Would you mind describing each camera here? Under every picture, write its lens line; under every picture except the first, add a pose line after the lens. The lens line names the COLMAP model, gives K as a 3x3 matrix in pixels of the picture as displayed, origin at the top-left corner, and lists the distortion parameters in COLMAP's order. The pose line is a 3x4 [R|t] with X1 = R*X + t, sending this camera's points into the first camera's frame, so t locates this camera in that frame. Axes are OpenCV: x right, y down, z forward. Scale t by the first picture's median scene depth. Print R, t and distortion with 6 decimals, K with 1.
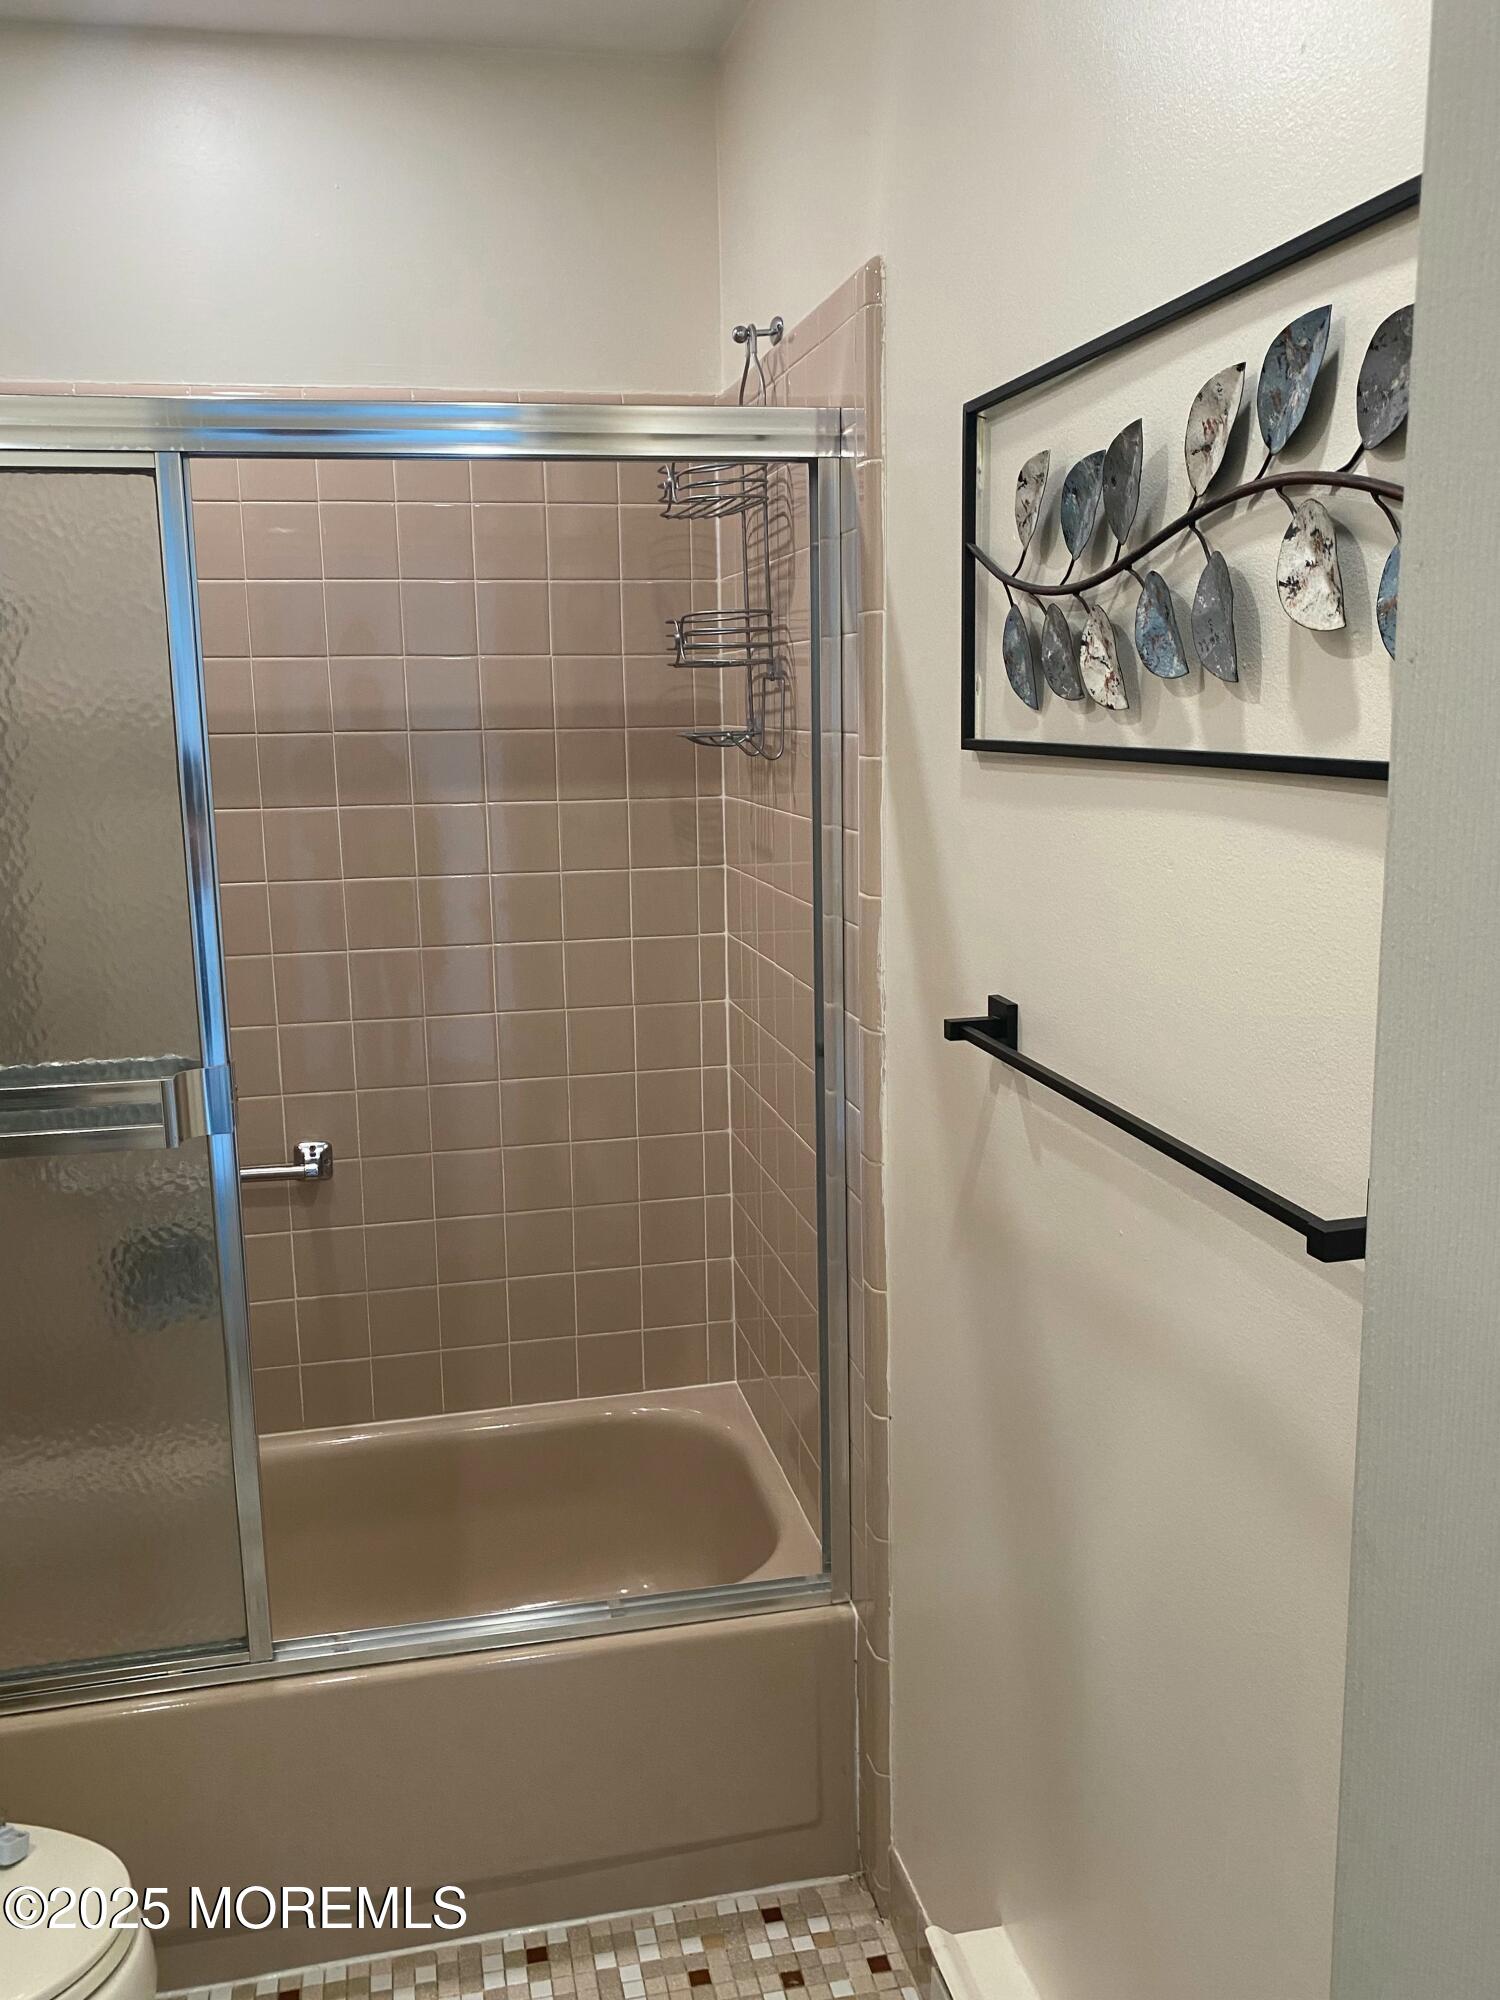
lens RADIAL K [[1646.1, 0, 744.4], [0, 1646.1, 1008.1], [0, 0, 1]] dist [0.039678, -0.026405]
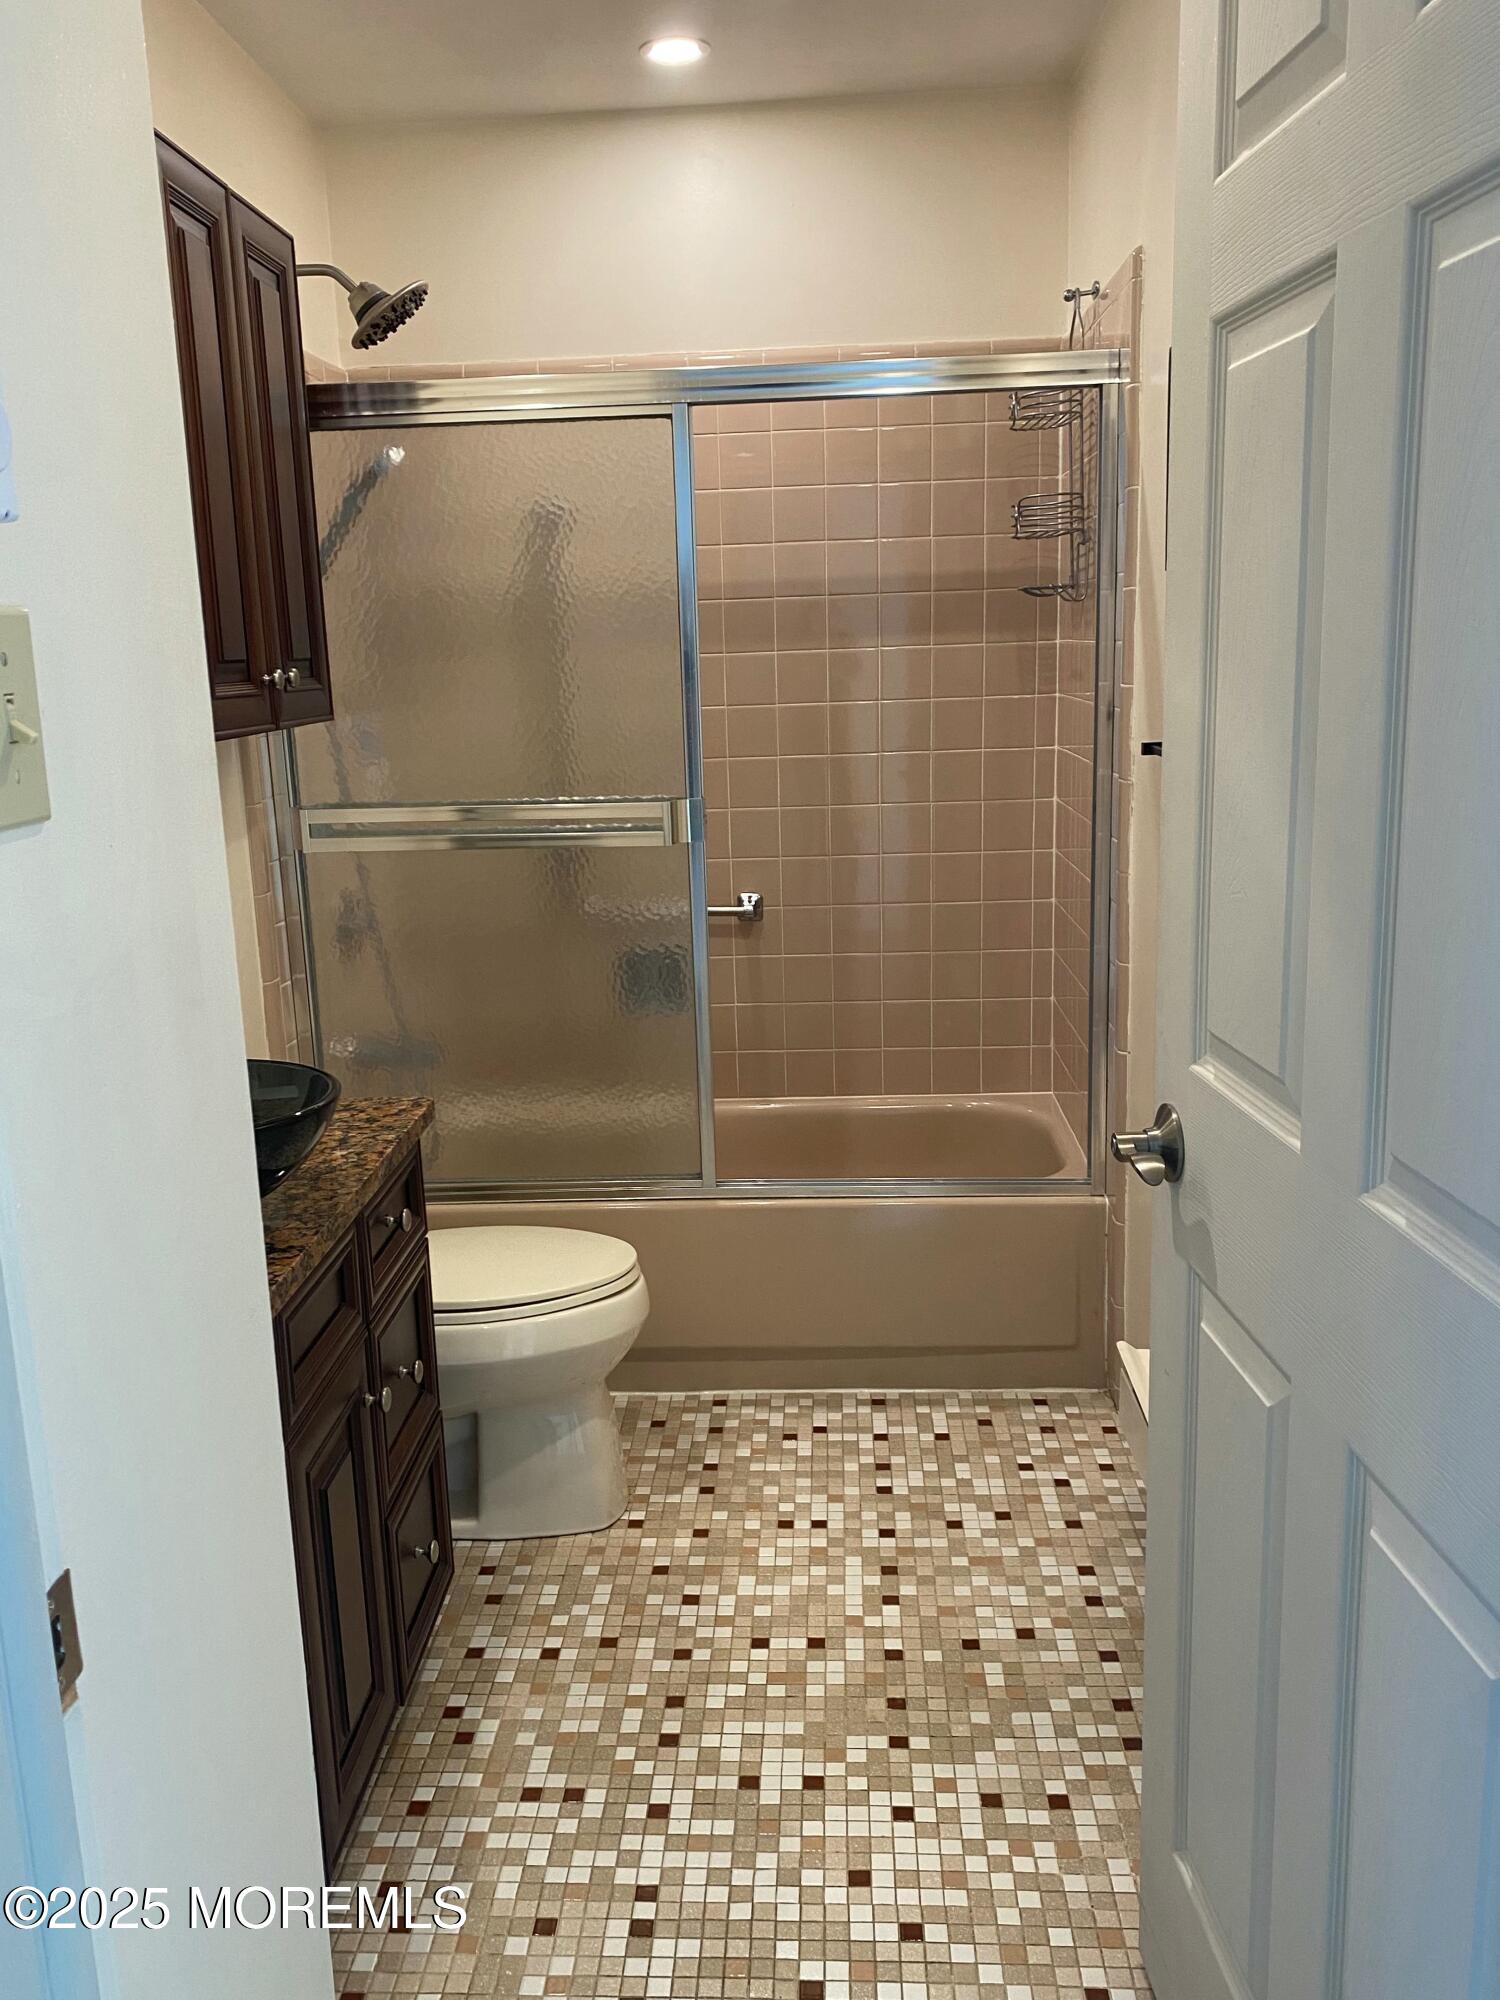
lens RADIAL K [[1646.1, 0, 747.7], [0, 1646.1, 992.7], [0, 0, 1]] dist [0.039678, -0.026405]
pose [[0.966637, 0.042786, -0.252551, 0.112183], [-0.035322, 0.998797, 0.034019, 0.139667], [0.253703, -0.023963, 0.966985, -0.427404]]
